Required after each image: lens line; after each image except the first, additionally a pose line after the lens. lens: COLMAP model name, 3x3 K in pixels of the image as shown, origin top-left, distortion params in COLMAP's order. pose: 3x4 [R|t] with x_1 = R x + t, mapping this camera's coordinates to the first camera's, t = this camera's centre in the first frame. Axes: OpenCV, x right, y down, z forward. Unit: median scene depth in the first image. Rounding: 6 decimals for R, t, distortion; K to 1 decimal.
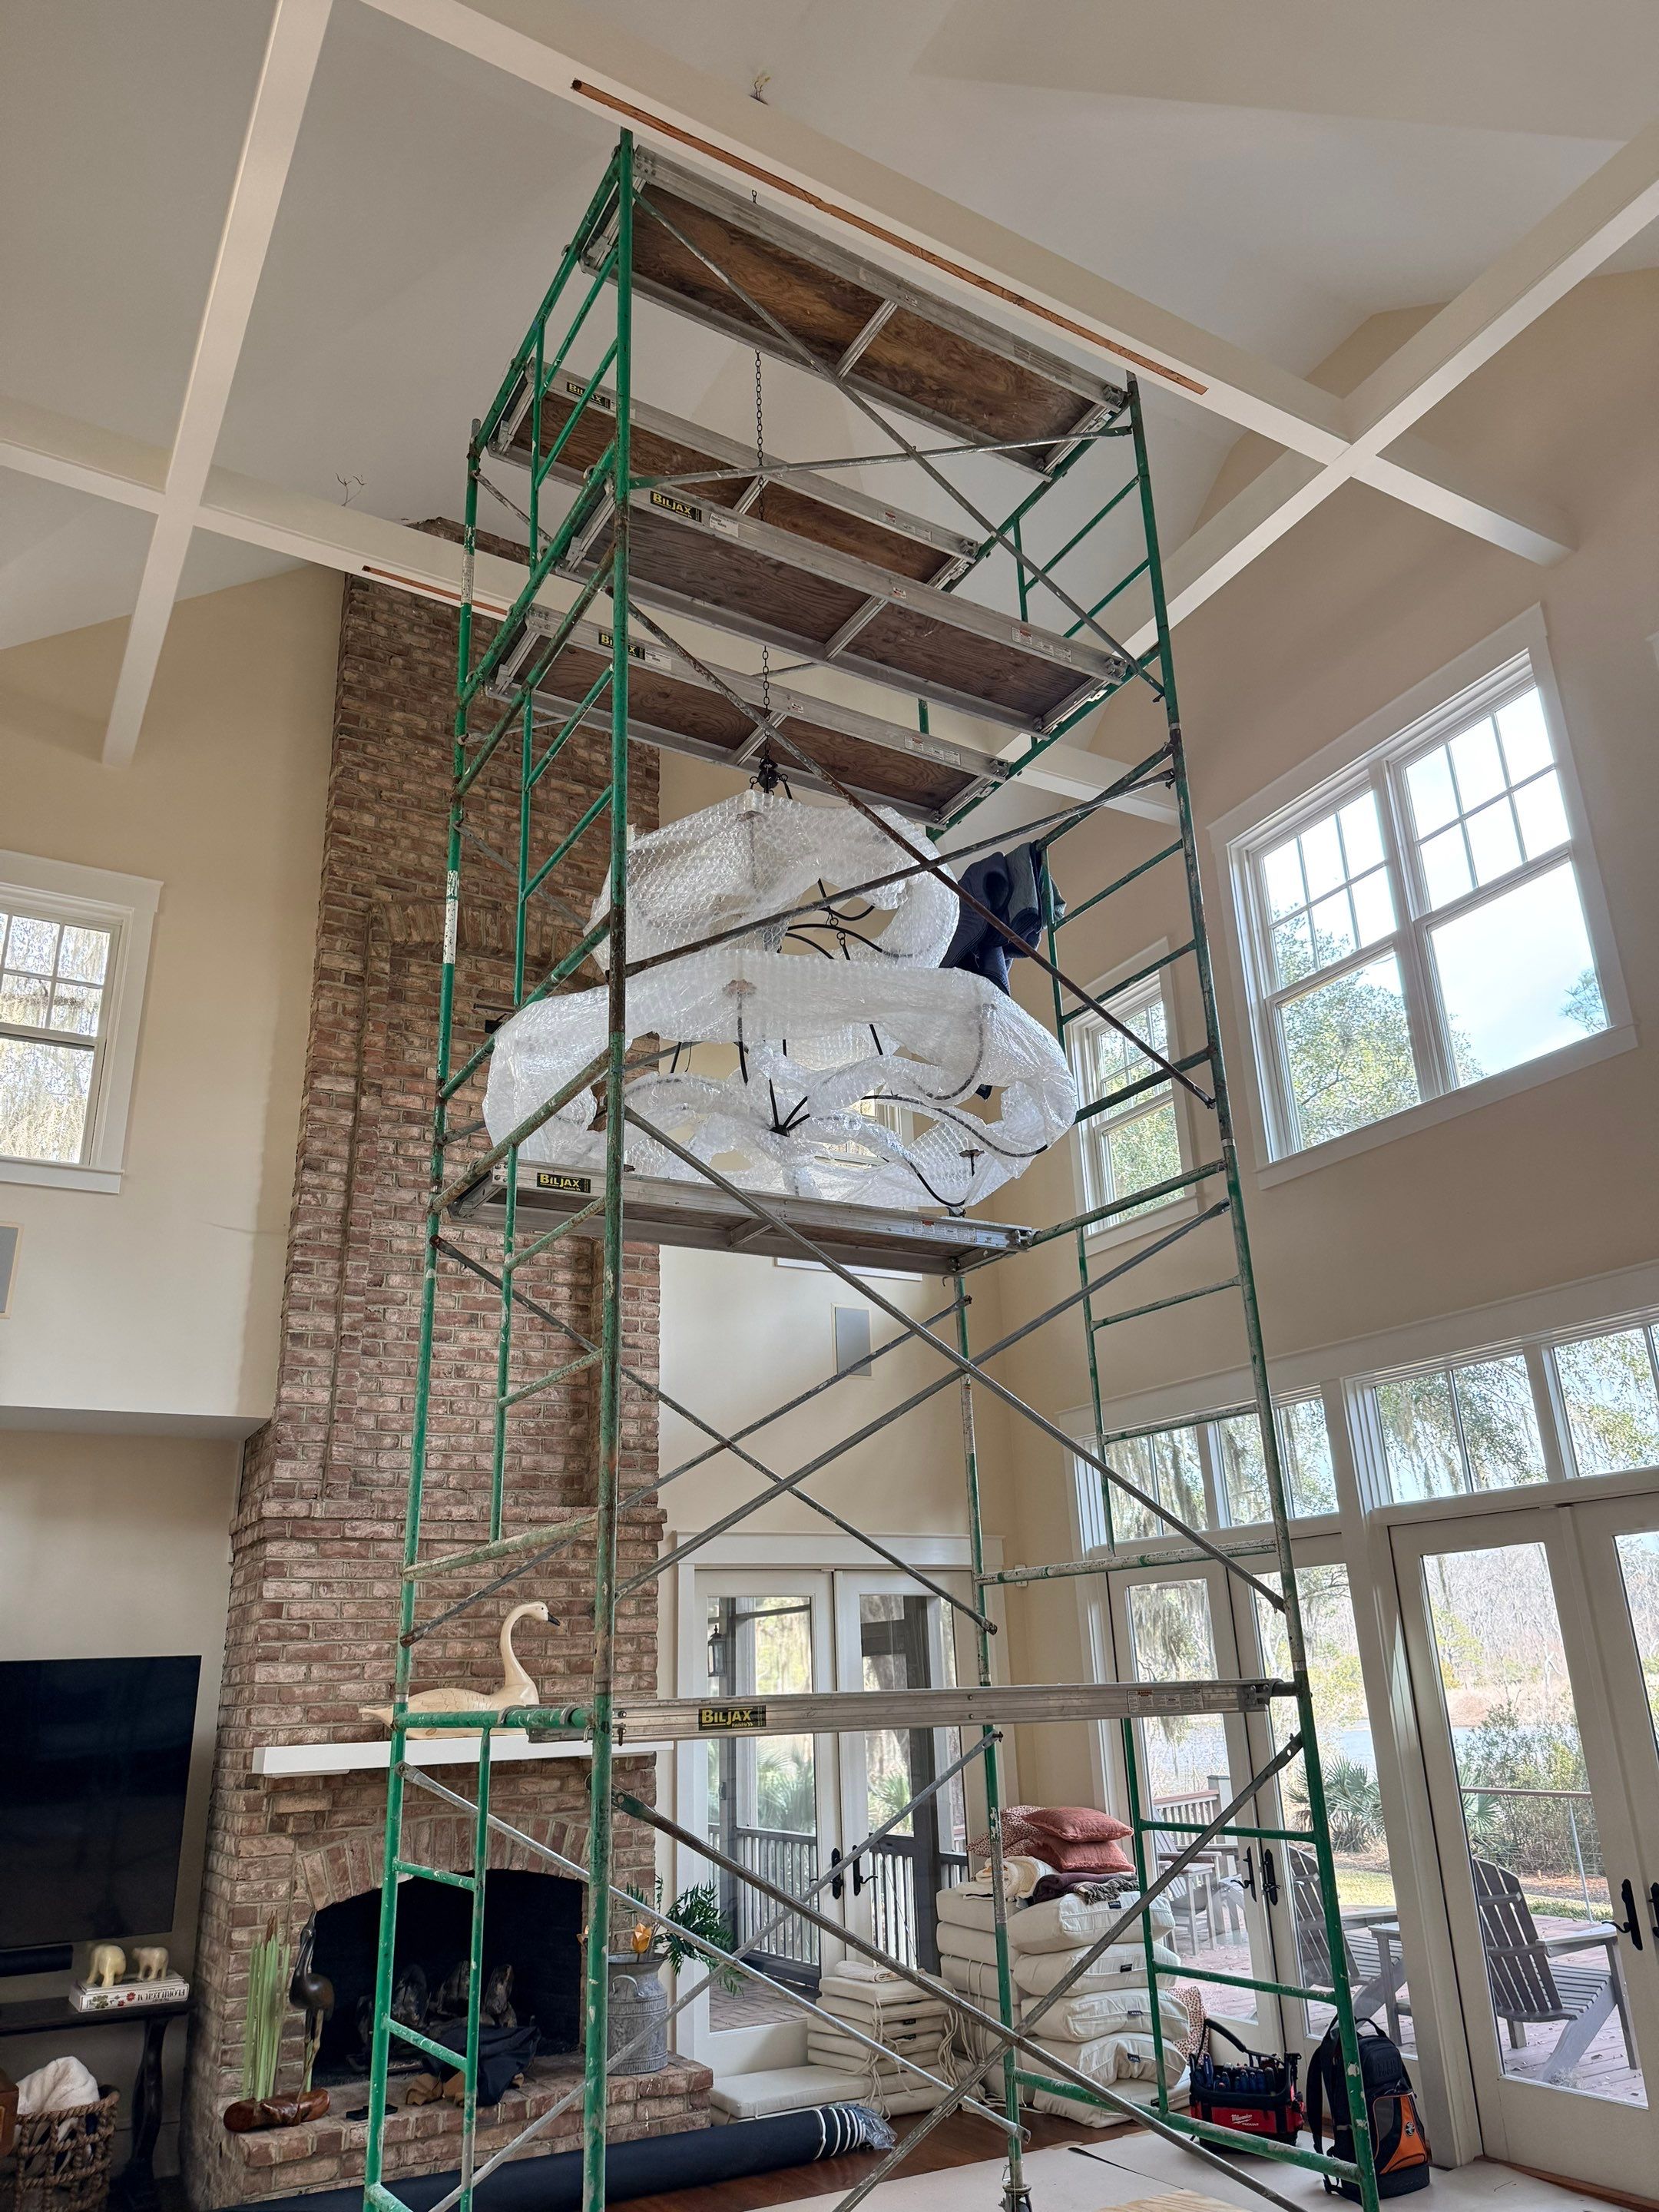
lens RADIAL K [[1557.7, 0, 840.8], [0, 1557.7, 1118.7], [0, 0, 1]] dist [0.020307, -0.025633]
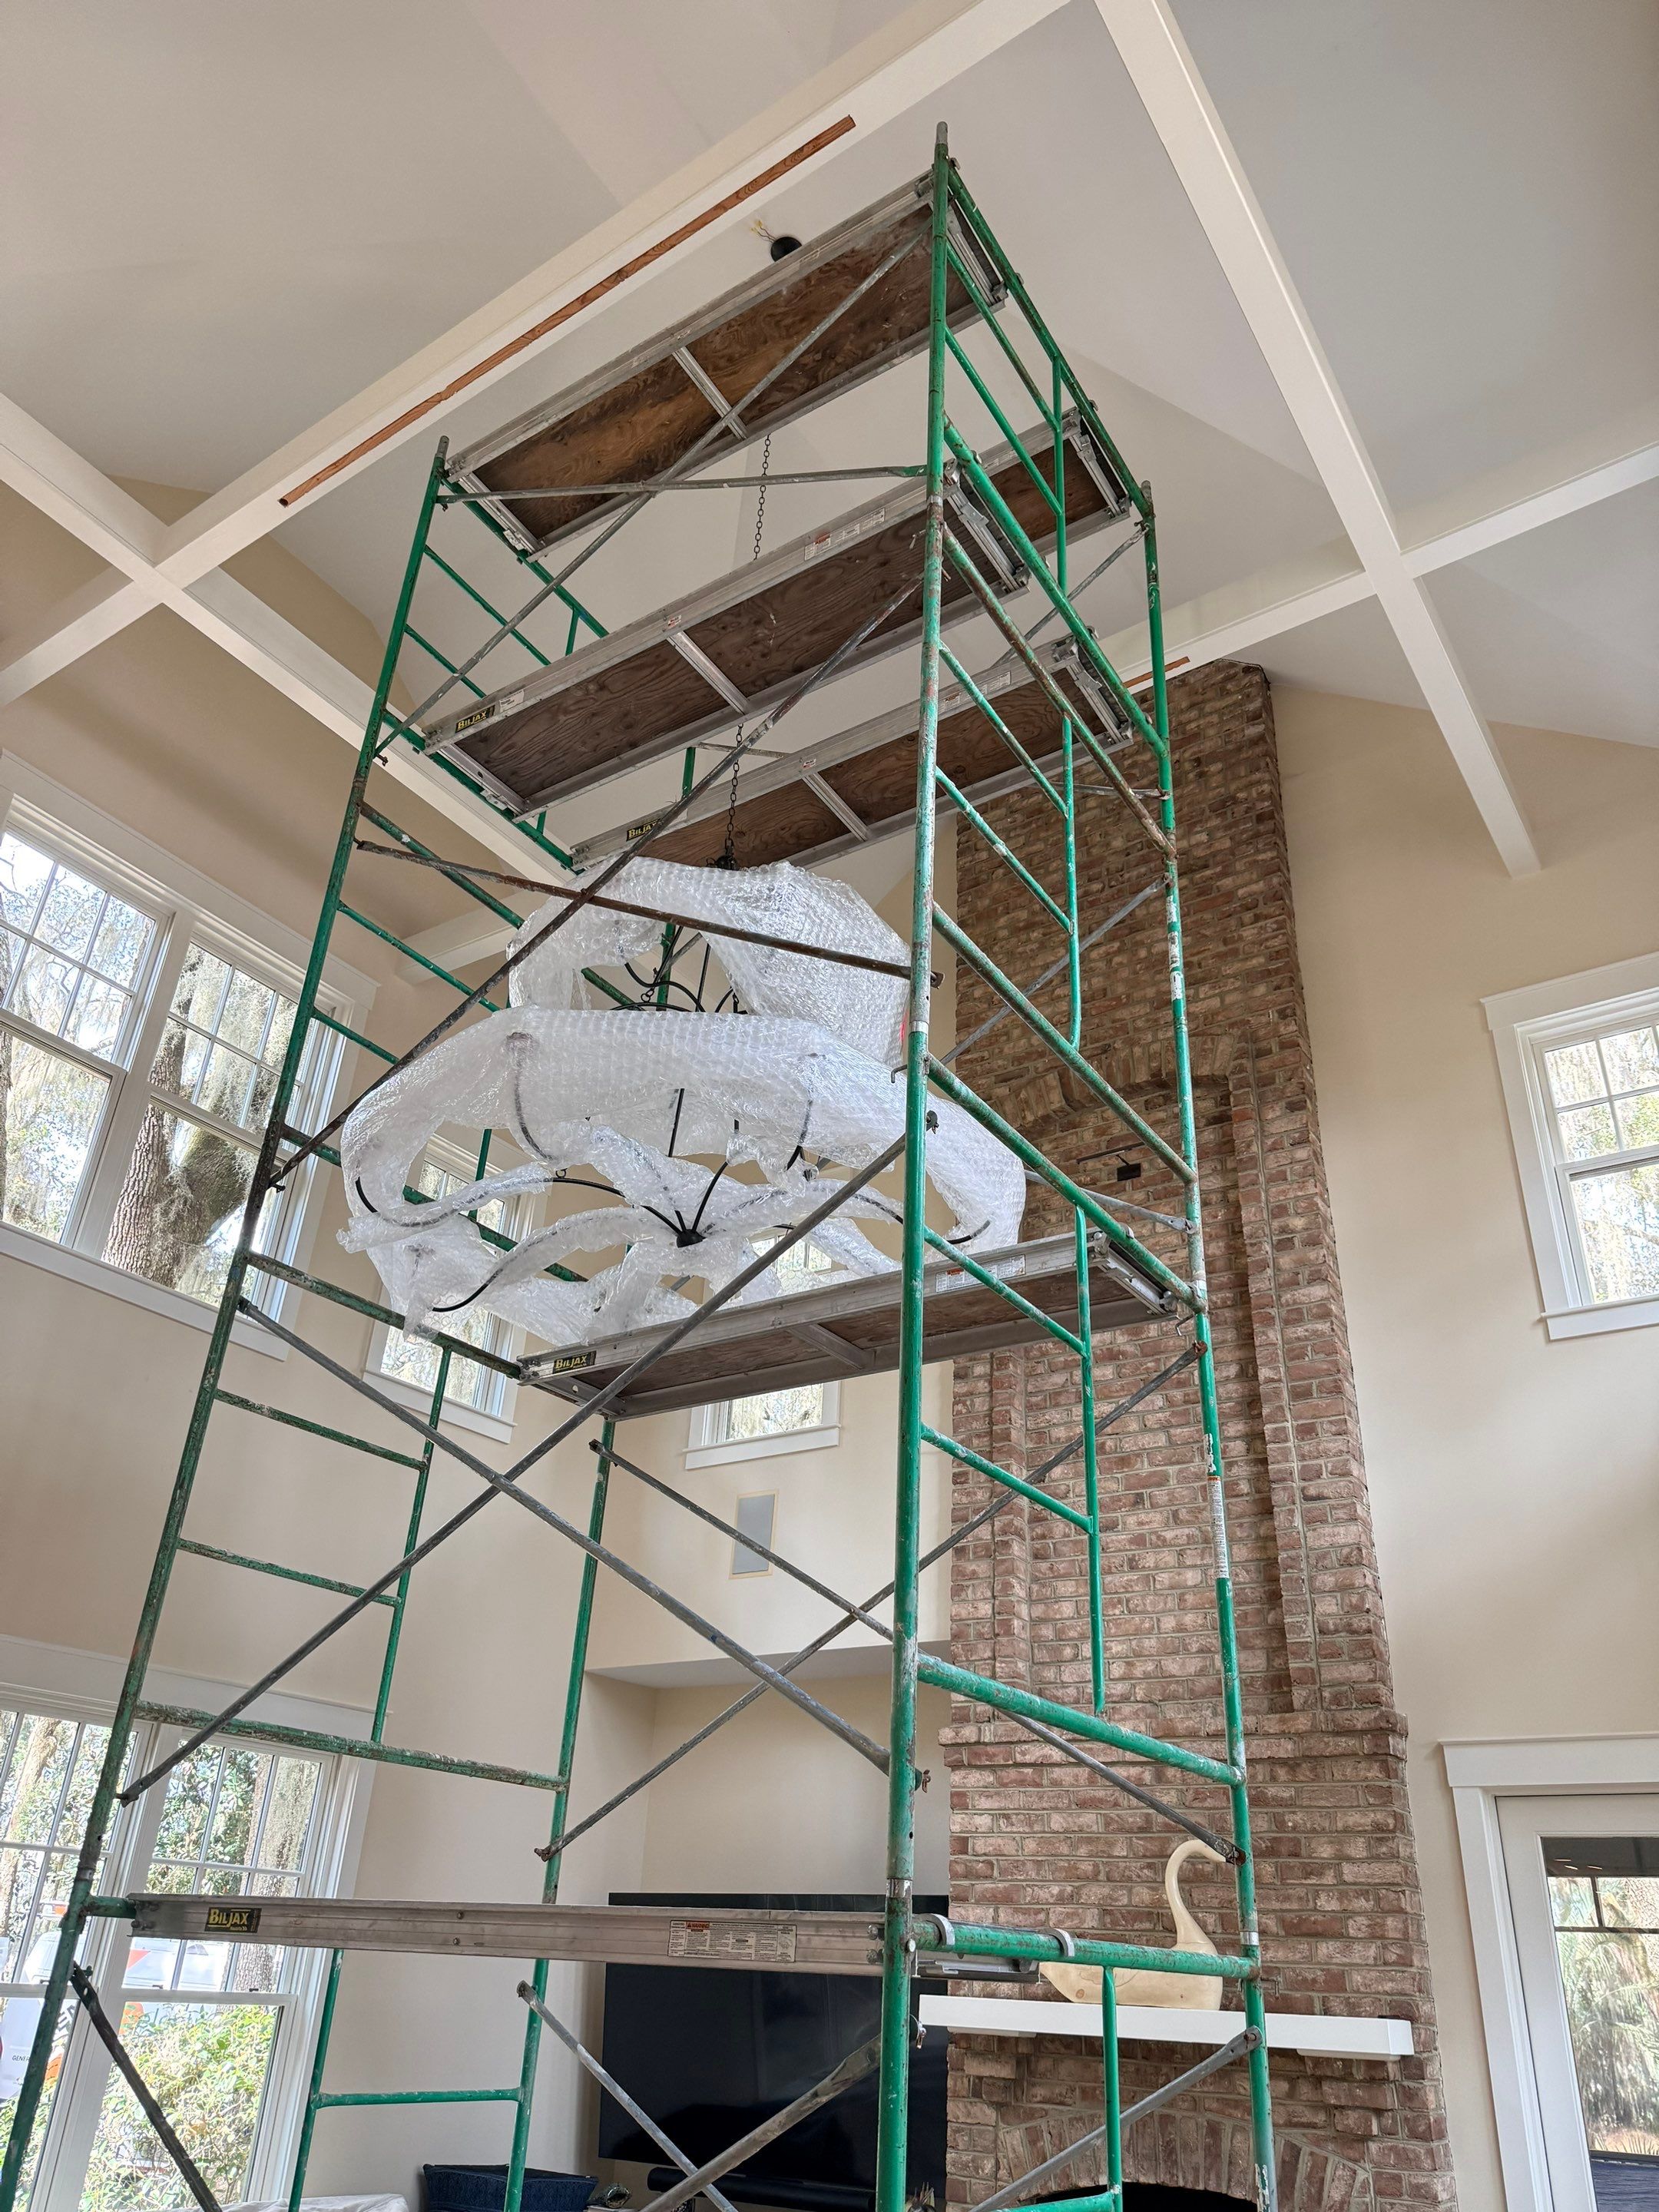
lens RADIAL K [[1557.7, 0, 797.6], [0, 1557.7, 1119.4], [0, 0, 1]] dist [0.020307, -0.025633]
pose [[0.433914, -0.383779, -0.815127, 0.533906], [0.248533, 0.920620, -0.301147, 0.165300], [0.865996, -0.071914, 0.494852, 0.461952]]
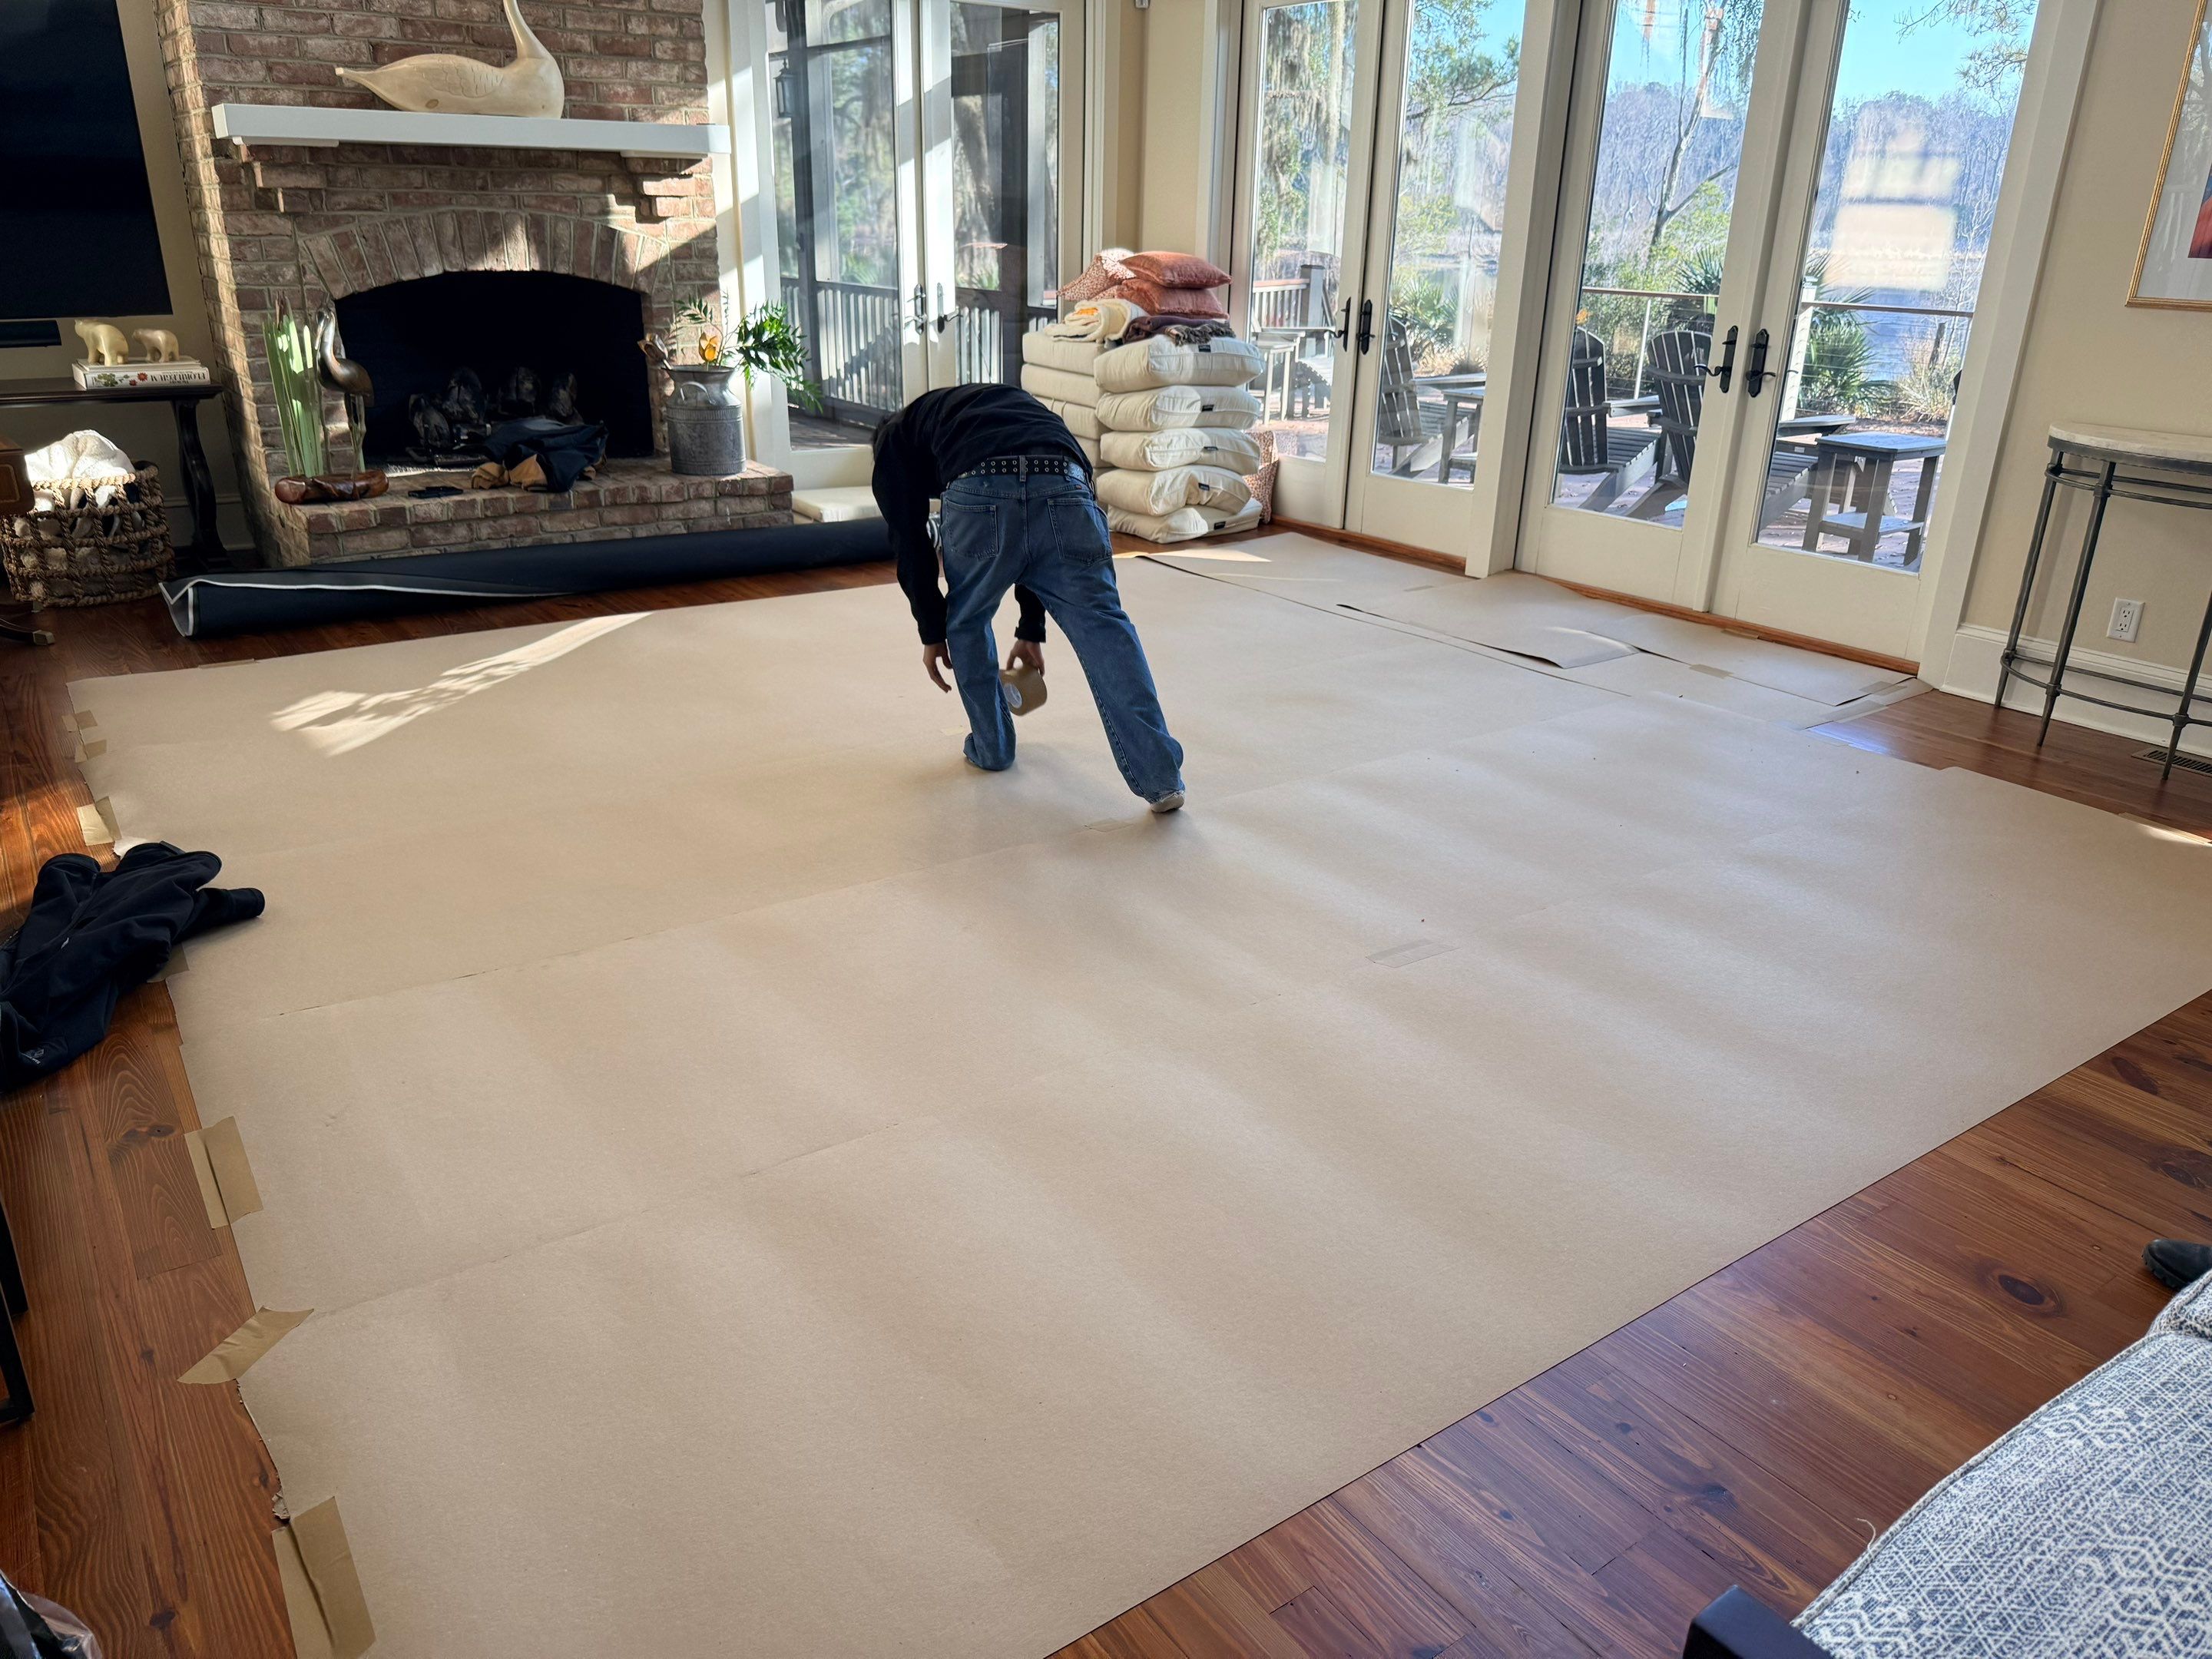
lens RADIAL K [[1557.7, 0, 1126.9], [0, 1557.7, 820.6], [0, 0, 1]] dist [0.020307, -0.025633]
pose [[0.991609, 0.013038, 0.128615, 0.005001], [-0.095105, 0.747445, 0.657481, 0.088637], [-0.087560, -0.664196, 0.742413, 0.084209]]
